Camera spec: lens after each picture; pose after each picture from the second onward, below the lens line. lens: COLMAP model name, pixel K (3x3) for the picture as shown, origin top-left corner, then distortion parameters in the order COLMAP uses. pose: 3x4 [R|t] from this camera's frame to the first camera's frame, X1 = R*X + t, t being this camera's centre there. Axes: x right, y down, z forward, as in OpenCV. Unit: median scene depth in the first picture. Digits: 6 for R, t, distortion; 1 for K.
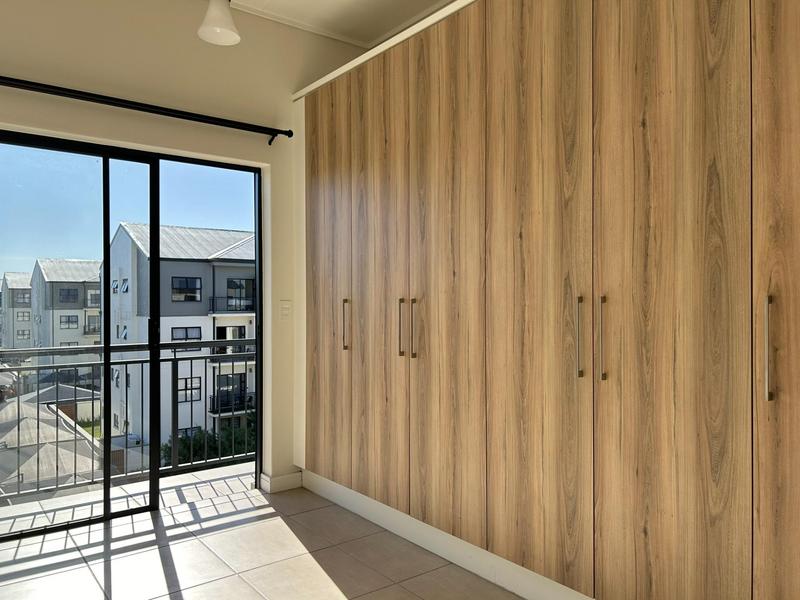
lens RADIAL K [[602.2, 0, 395.8], [0, 602.2, 302.3], [0, 0, 1]] dist [0.071282, -0.077399]
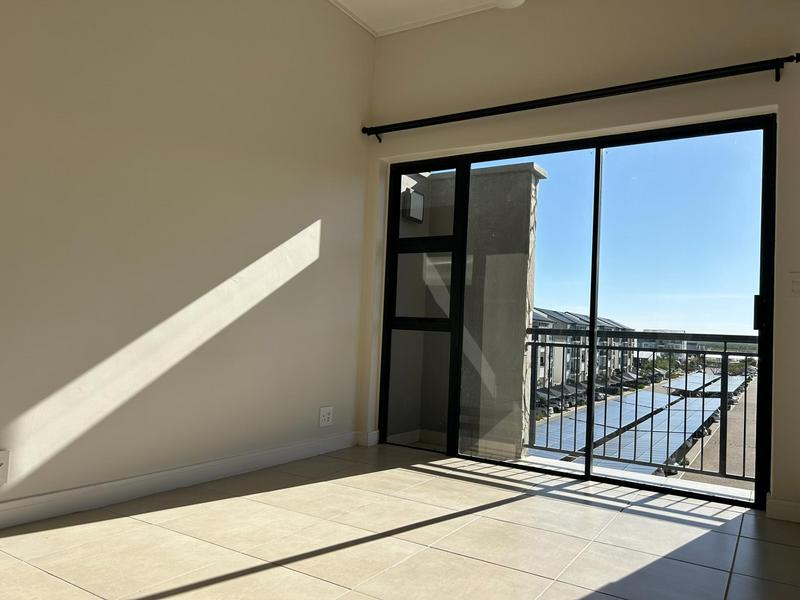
lens RADIAL K [[602.2, 0, 402.5], [0, 602.2, 300.1], [0, 0, 1]] dist [0.071282, -0.077399]
pose [[0.357303, -0.028959, -0.933539, 0.526206], [-0.048572, 0.997591, -0.049537, 0.138067], [0.932725, 0.063043, 0.355036, 0.376282]]
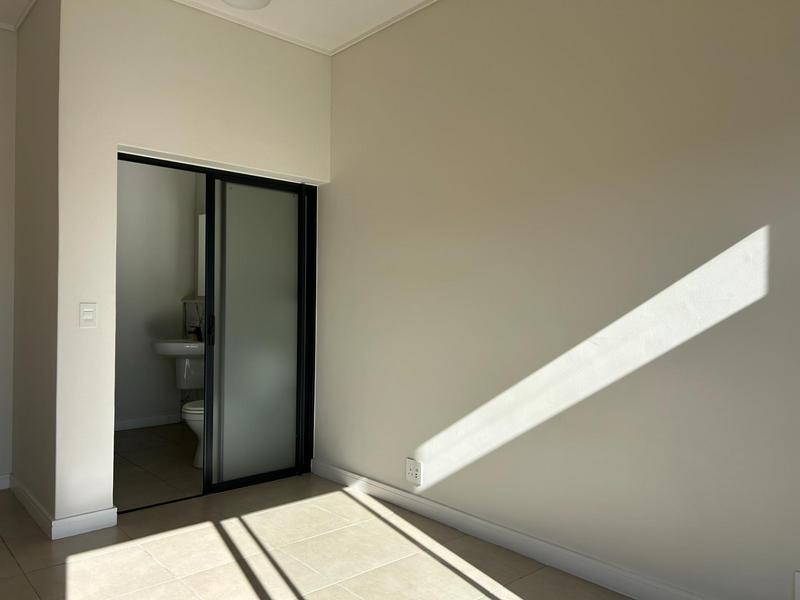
lens RADIAL K [[602.2, 0, 397.1], [0, 602.2, 298.1], [0, 0, 1]] dist [0.071282, -0.077399]
pose [[-0.997050, -0.005252, -0.076572, -0.351480], [-0.004882, 0.999976, -0.005008, -0.015315], [0.076597, -0.004620, -0.997051, 1.492263]]
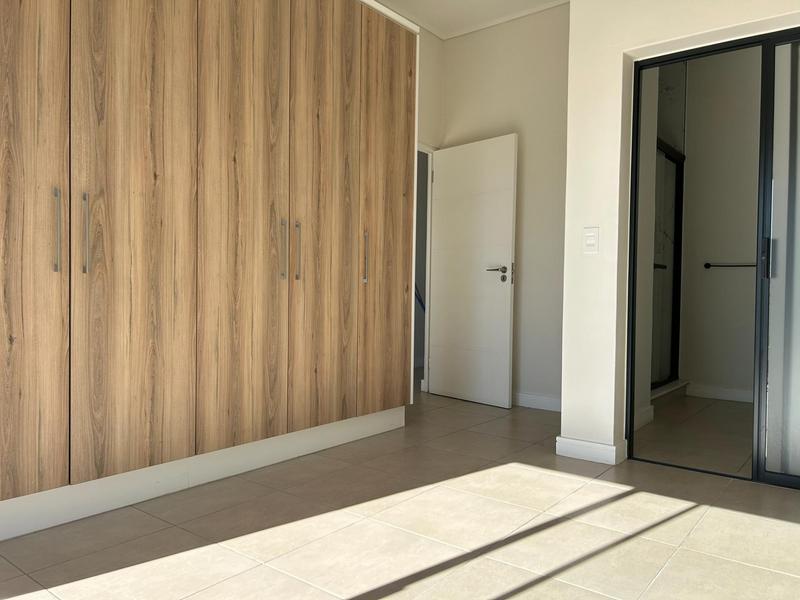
lens RADIAL K [[602.2, 0, 392.3], [0, 602.2, 303.1], [0, 0, 1]] dist [0.071282, -0.077399]
pose [[-0.244053, -0.017992, 0.969595, -0.884850], [-0.011212, 0.999813, 0.015730, 0.124967], [-0.969697, -0.007032, -0.244209, 0.891298]]
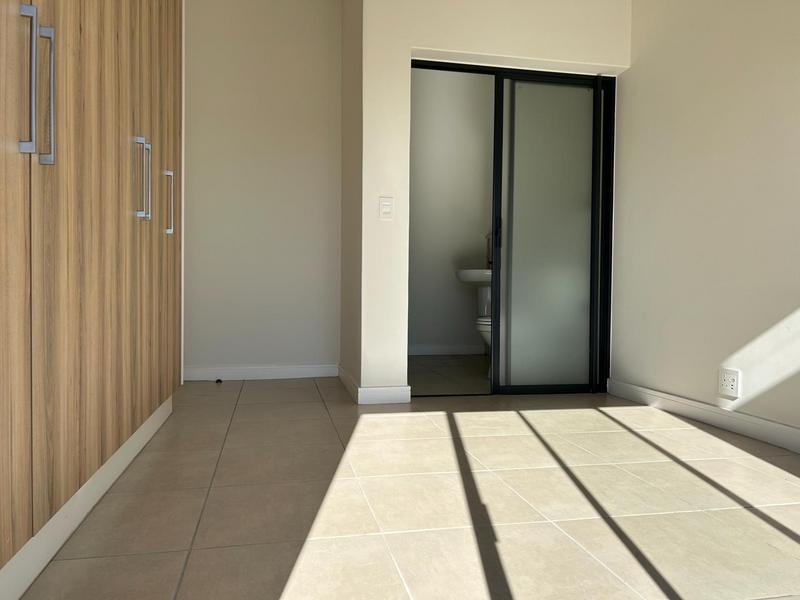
lens RADIAL K [[602.2, 0, 401.1], [0, 602.2, 300.4], [0, 0, 1]] dist [0.071282, -0.077399]
pose [[-0.902644, -0.010325, 0.430264, -0.431474], [-0.005134, 0.999899, 0.013223, 0.201007], [-0.430357, 0.009727, -0.902606, 1.413702]]
